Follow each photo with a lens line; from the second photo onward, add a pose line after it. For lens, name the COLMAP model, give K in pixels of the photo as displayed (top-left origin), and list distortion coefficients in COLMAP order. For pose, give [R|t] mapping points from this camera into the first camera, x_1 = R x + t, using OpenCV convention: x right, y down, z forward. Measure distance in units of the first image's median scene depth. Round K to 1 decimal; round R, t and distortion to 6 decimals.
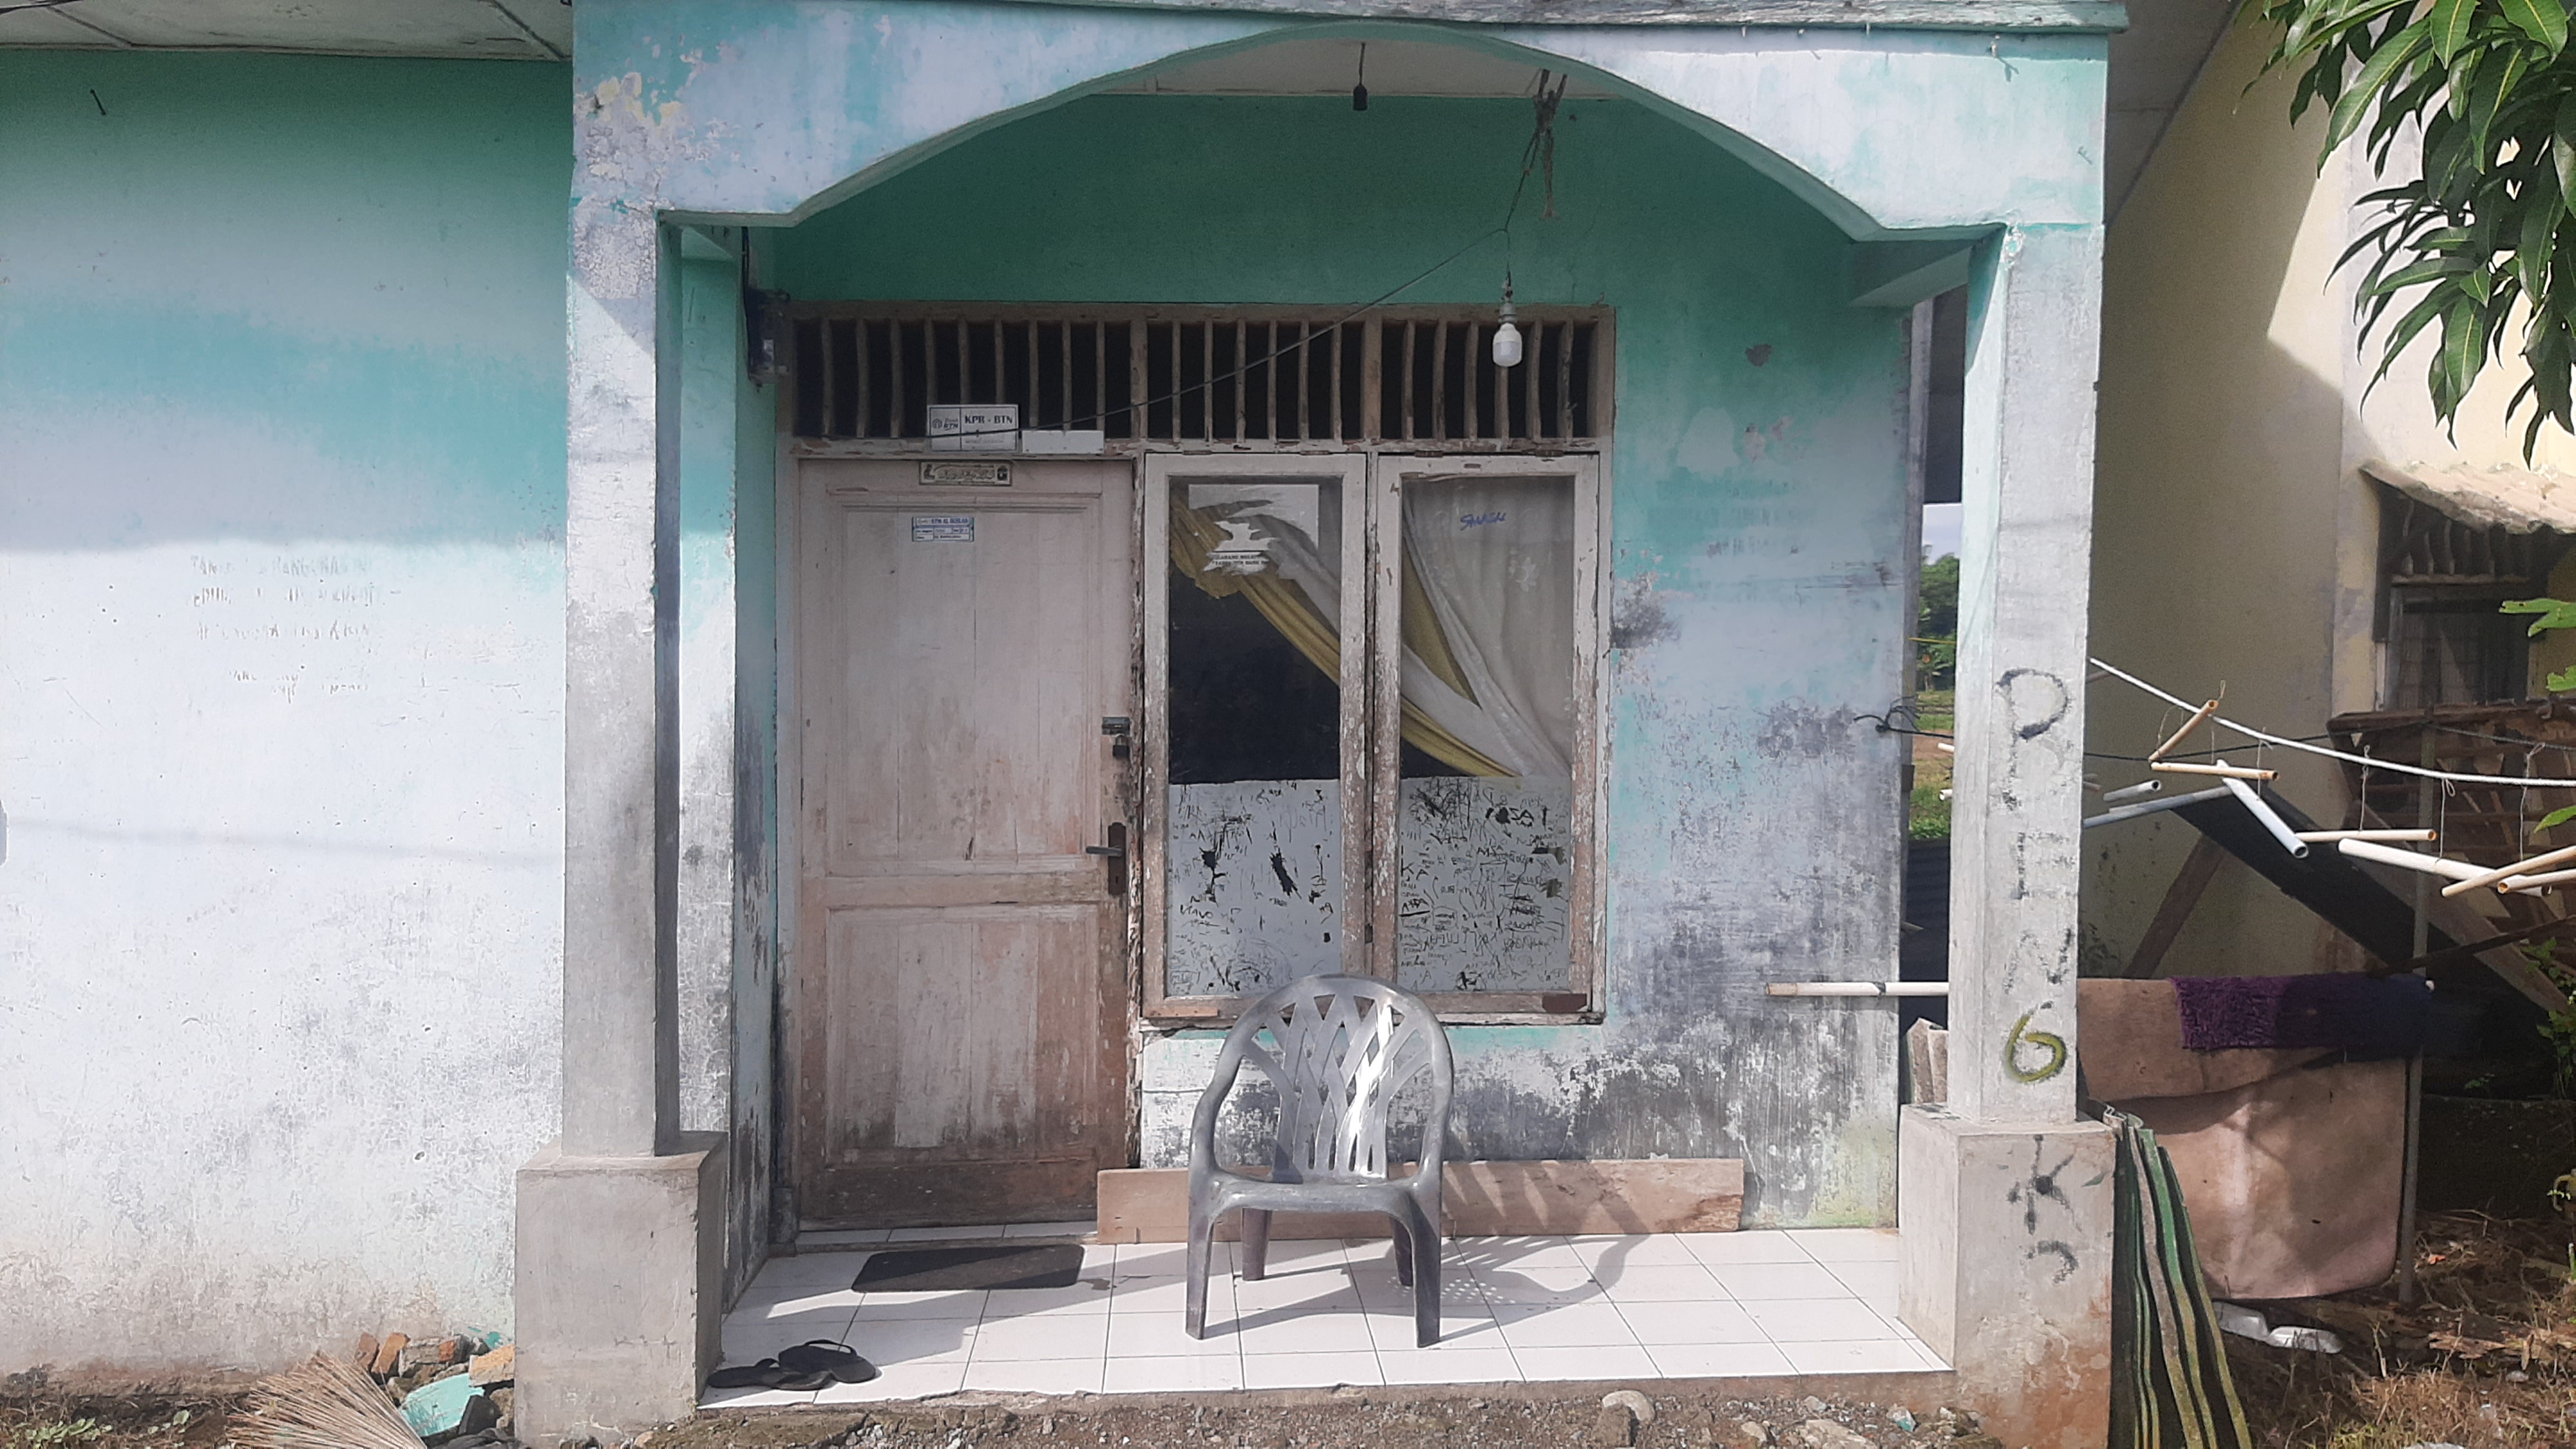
lens RADIAL K [[2103.4, 0, 1274.3], [0, 2103.4, 719.6], [0, 0, 1]] dist [0.105980, -0.233082]
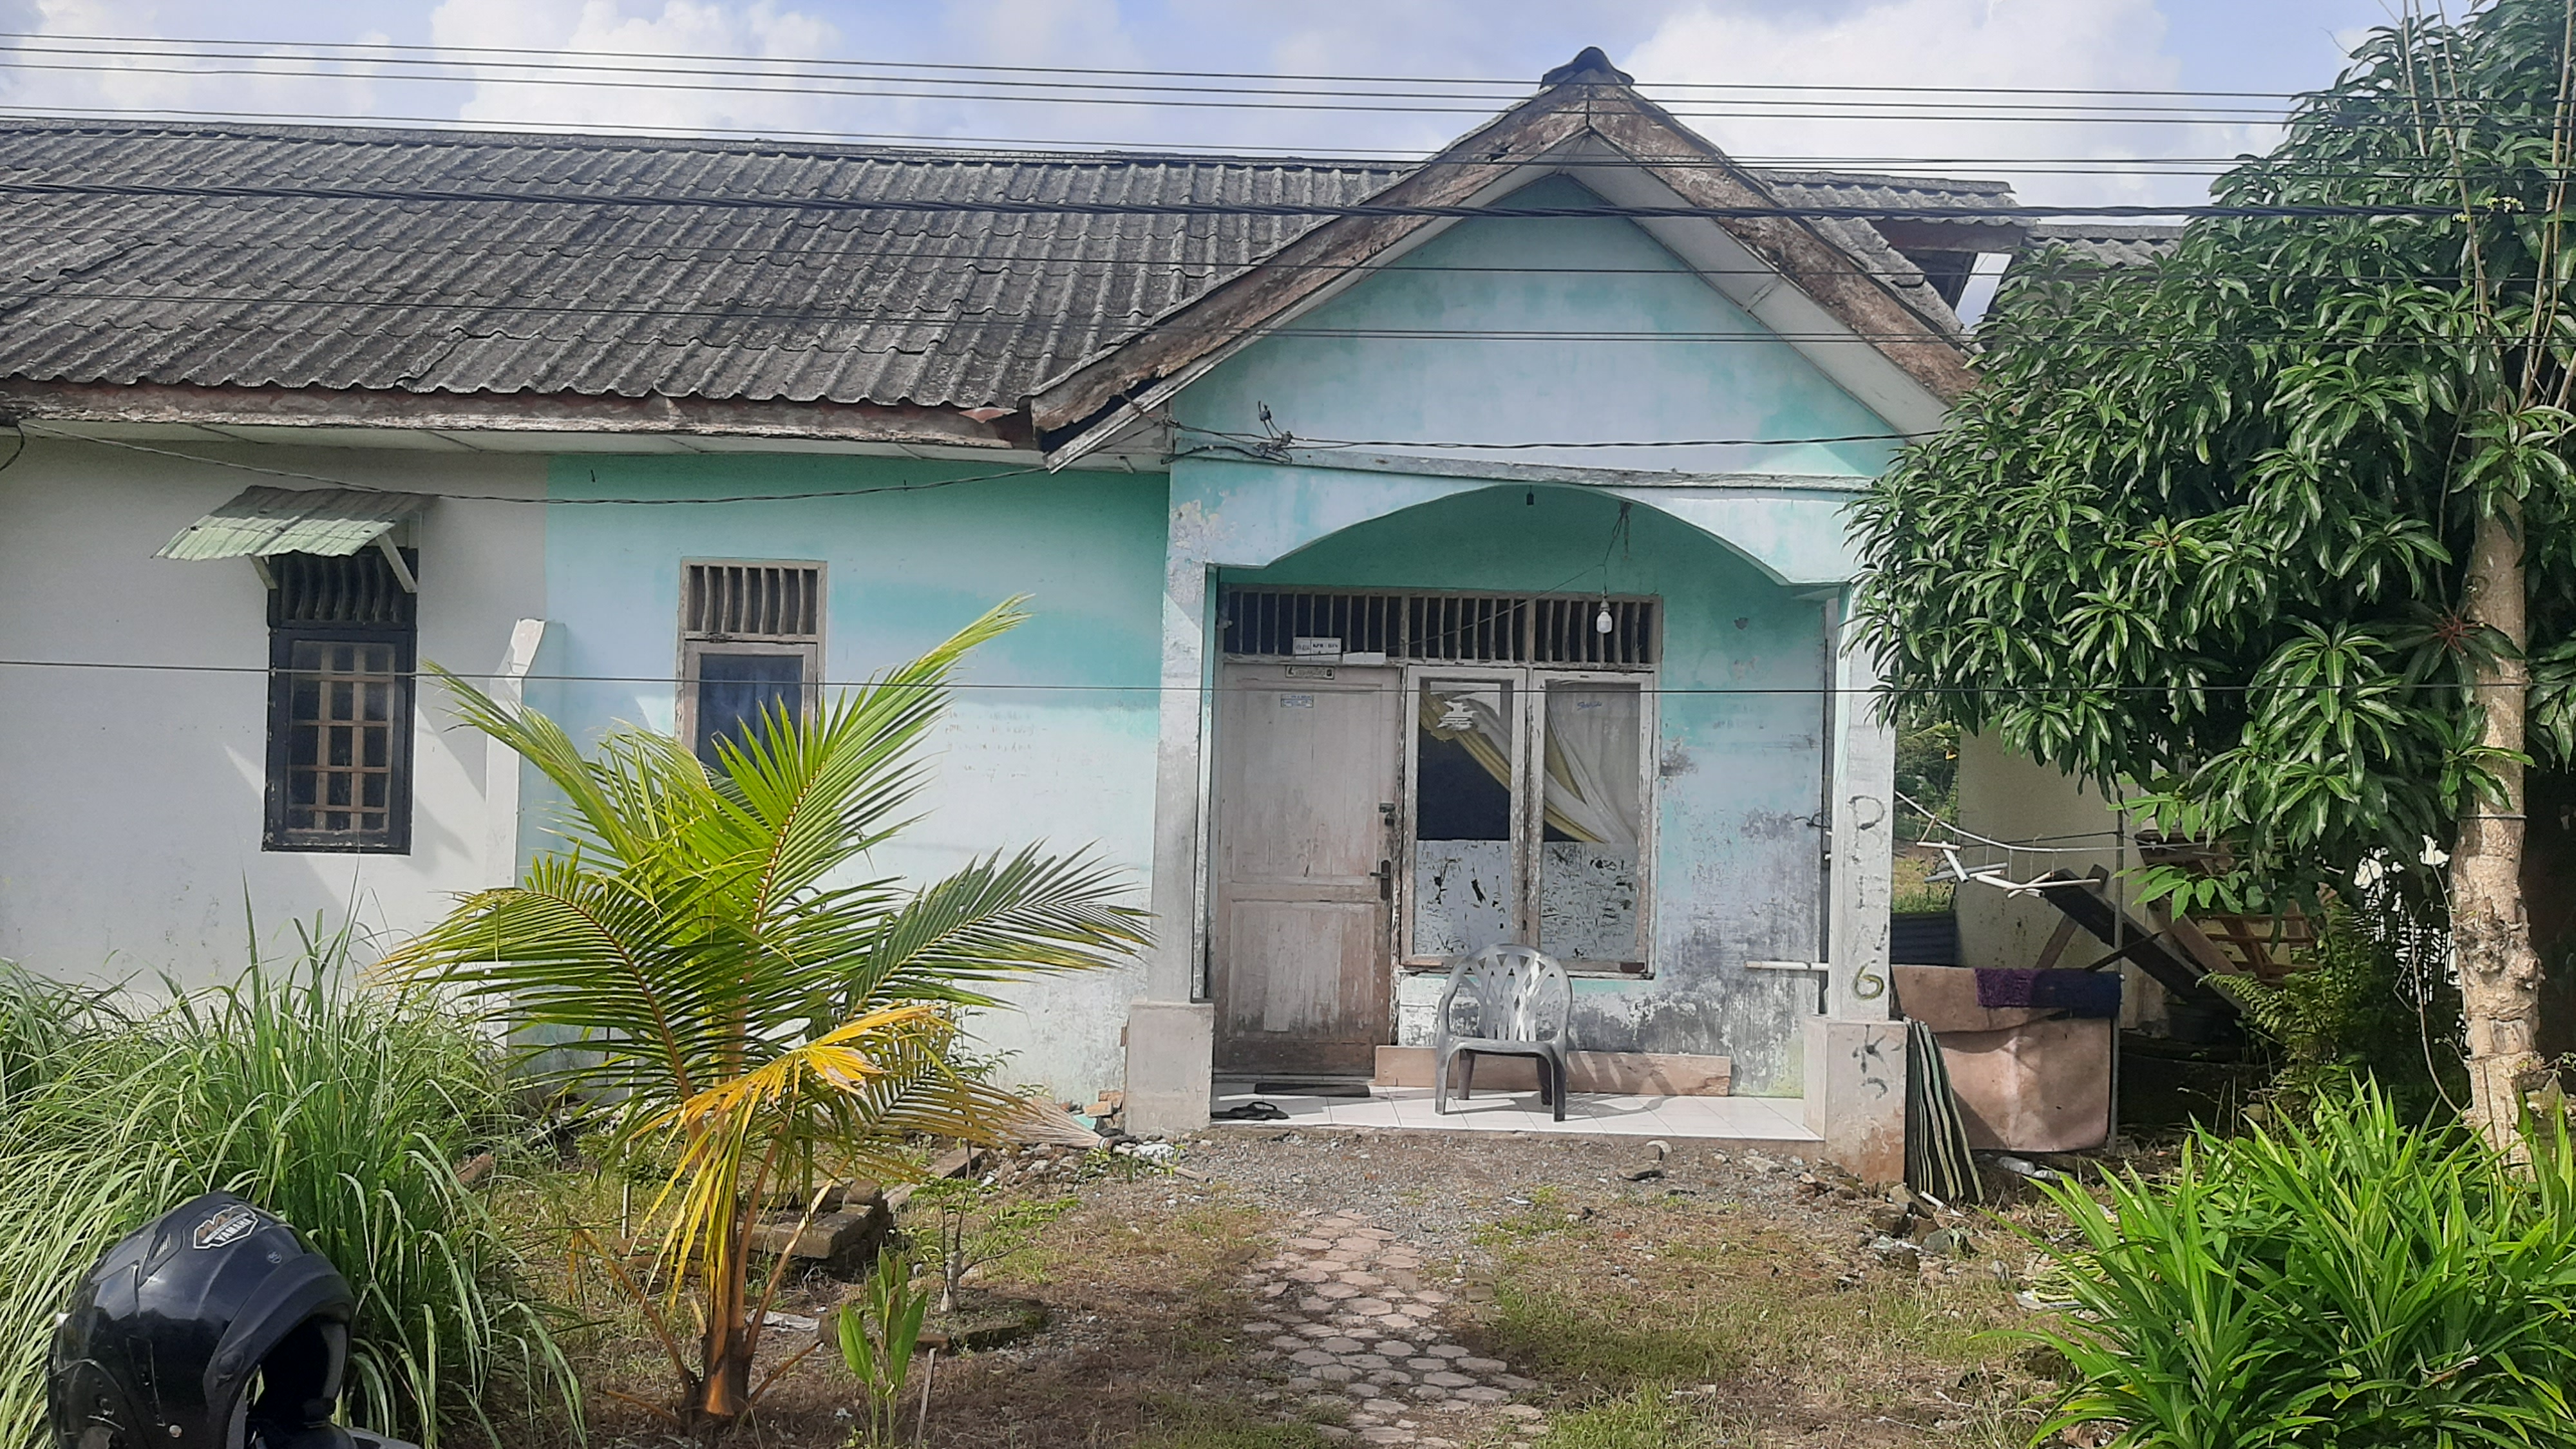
lens RADIAL K [[2324.0, 0, 1087.9], [0, 2324.0, 627.0], [0, 0, 1]] dist [0.200838, -0.439817]
pose [[0.994392, 0.024233, -0.102944, -0.132775], [-0.032548, 0.996273, -0.079876, 0.017289], [0.100625, 0.082779, 0.991475, -1.124386]]
